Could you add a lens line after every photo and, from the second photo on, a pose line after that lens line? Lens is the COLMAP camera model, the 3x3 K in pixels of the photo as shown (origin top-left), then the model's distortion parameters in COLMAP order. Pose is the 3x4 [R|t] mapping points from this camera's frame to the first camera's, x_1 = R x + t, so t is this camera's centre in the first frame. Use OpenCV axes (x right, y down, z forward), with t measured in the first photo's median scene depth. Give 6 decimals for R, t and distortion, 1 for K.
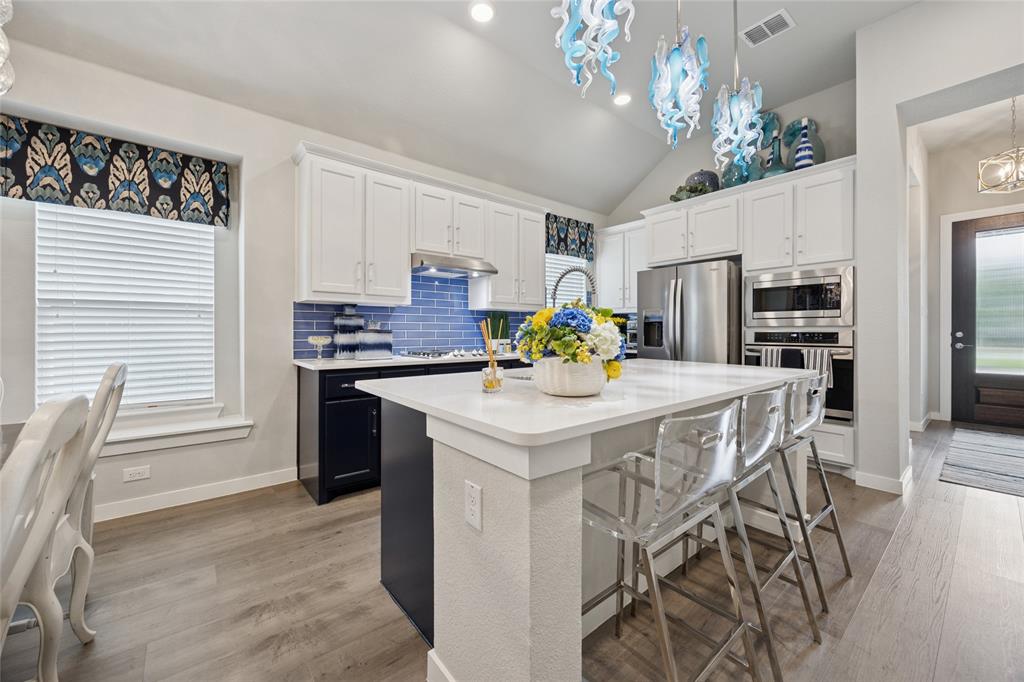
lens RADIAL K [[394.6, 0, 514.6], [0, 394.6, 335.7], [0, 0, 1]] dist [0.001466, 0.000121]
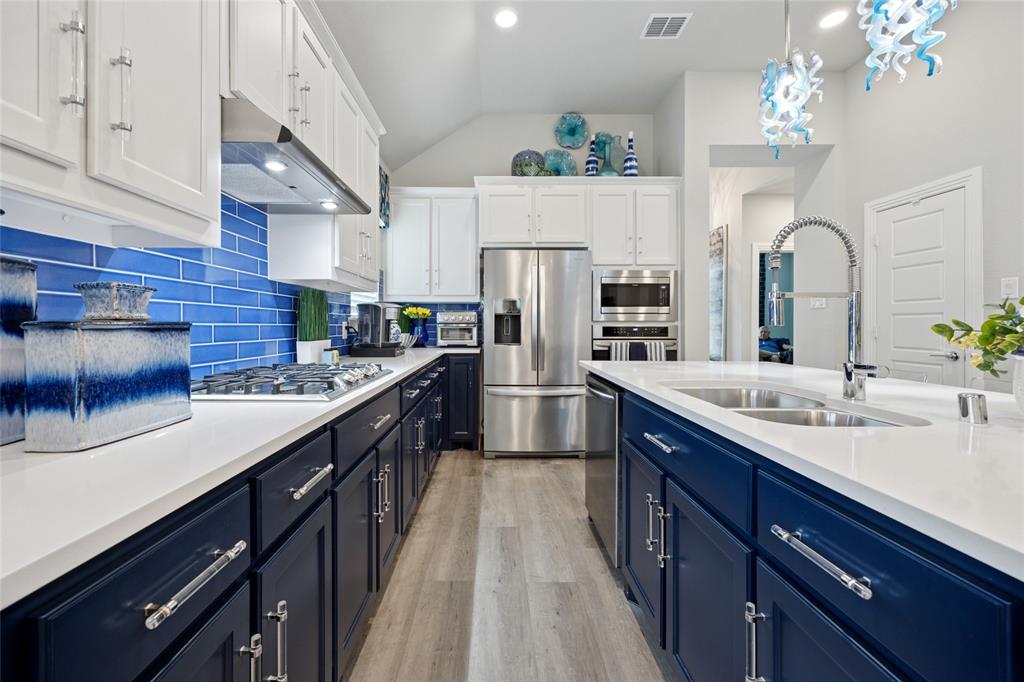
lens RADIAL K [[400.4, 0, 489.6], [0, 400.4, 326.2], [0, 0, 1]] dist [0.000659, -0.000007]
pose [[0.642288, -0.000173, 0.766463, -0.366419], [0.007074, 0.999959, -0.005703, -0.006927], [-0.766431, 0.009085, 0.642263, 0.585820]]
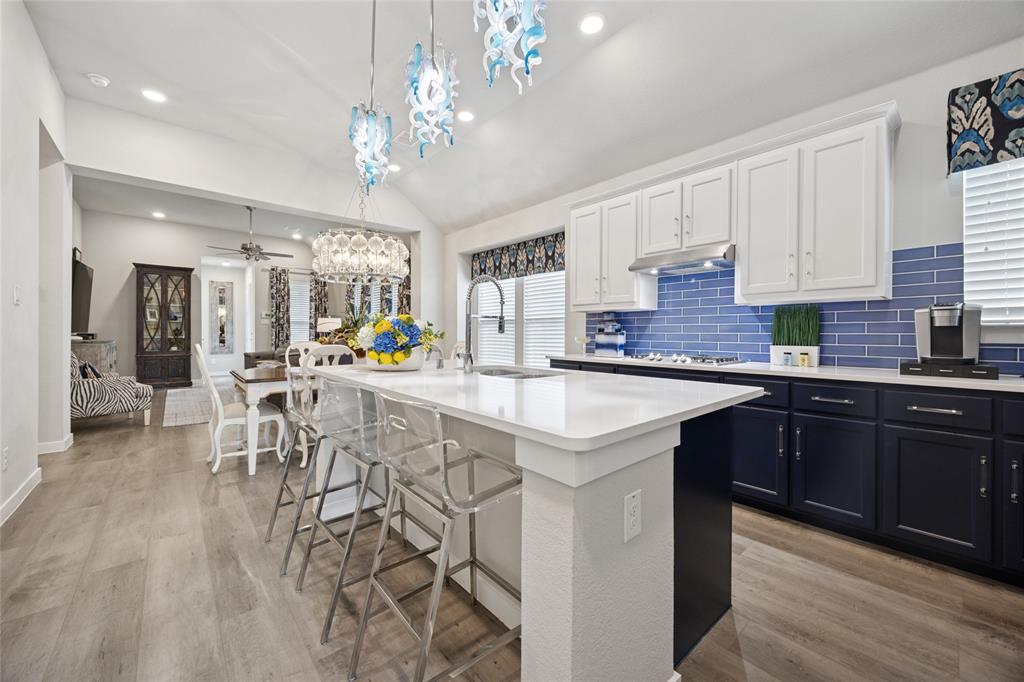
lens RADIAL K [[391.1, 0, 512.0], [0, 391.1, 341.0], [0, 0, 1]] dist [-0.001331, -0.000109]
pose [[0.027691, 0.019841, -0.999420, 0.749506], [-0.016067, 0.999683, 0.019401, -0.005790], [0.999487, 0.015521, 0.028001, 0.614091]]
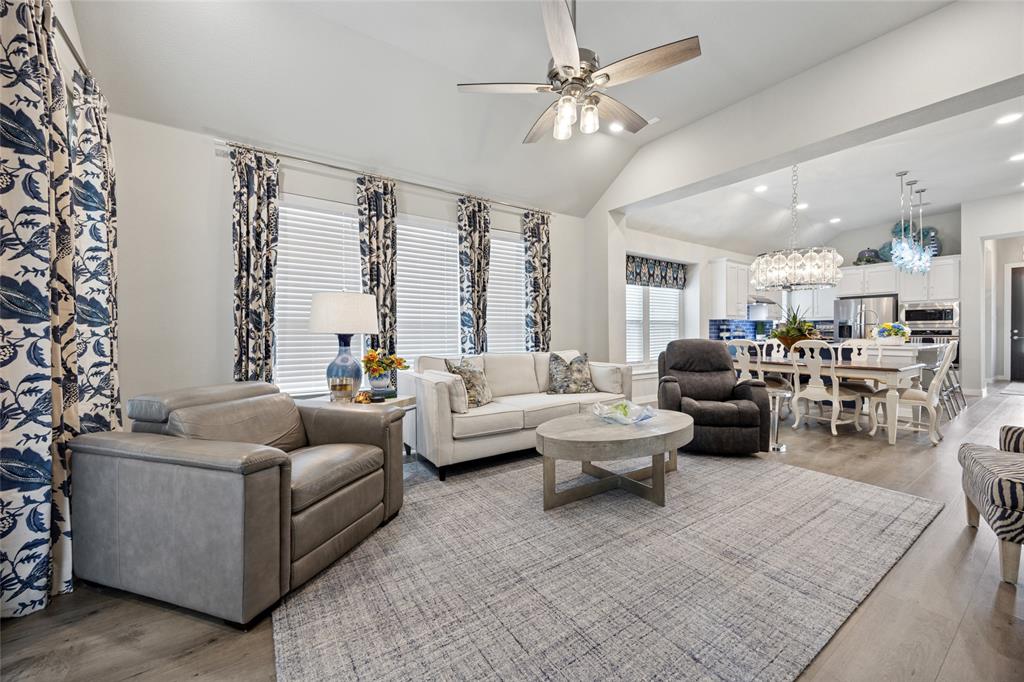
lens RADIAL K [[391.1, 0, 512.0], [0, 391.1, 341.0], [0, 0, 1]] dist [-0.001331, -0.000109]
pose [[0.995604, -0.003843, -0.093580, -1.368451], [0.004858, 0.999932, 0.010618, 0.015472], [0.093533, -0.011026, 0.995555, -1.358041]]
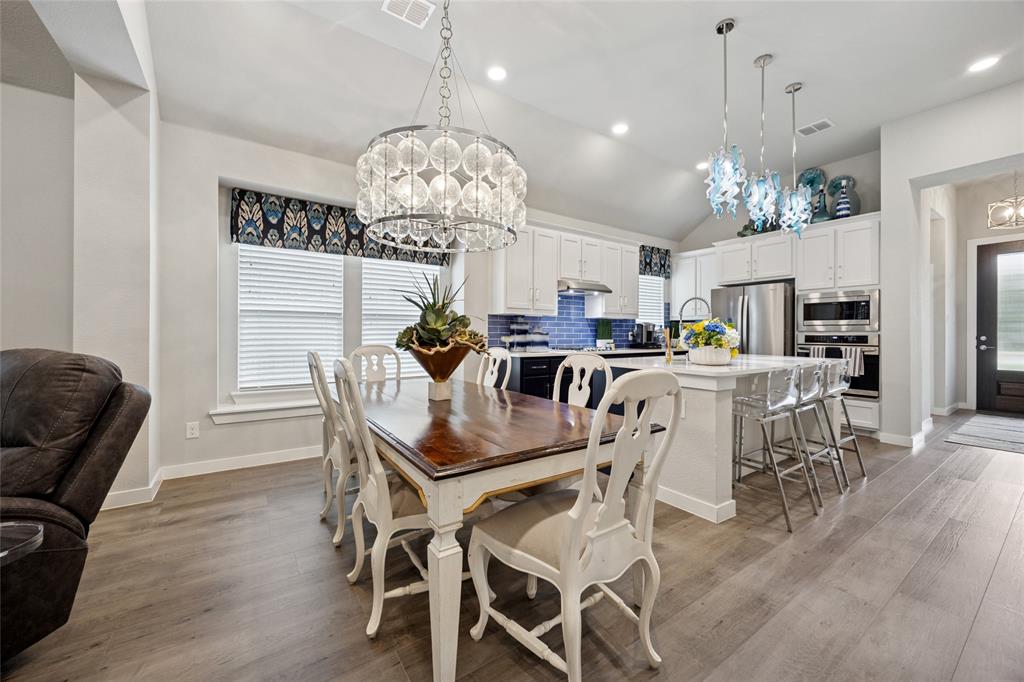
lens RADIAL K [[394.6, 0, 514.6], [0, 394.6, 335.7], [0, 0, 1]] dist [0.001466, 0.000121]
pose [[0.996559, 0.005196, -0.082719, -0.291445], [-0.005760, 0.999962, -0.006578, 0.007259], [0.082682, 0.007031, 0.996551, -0.462351]]
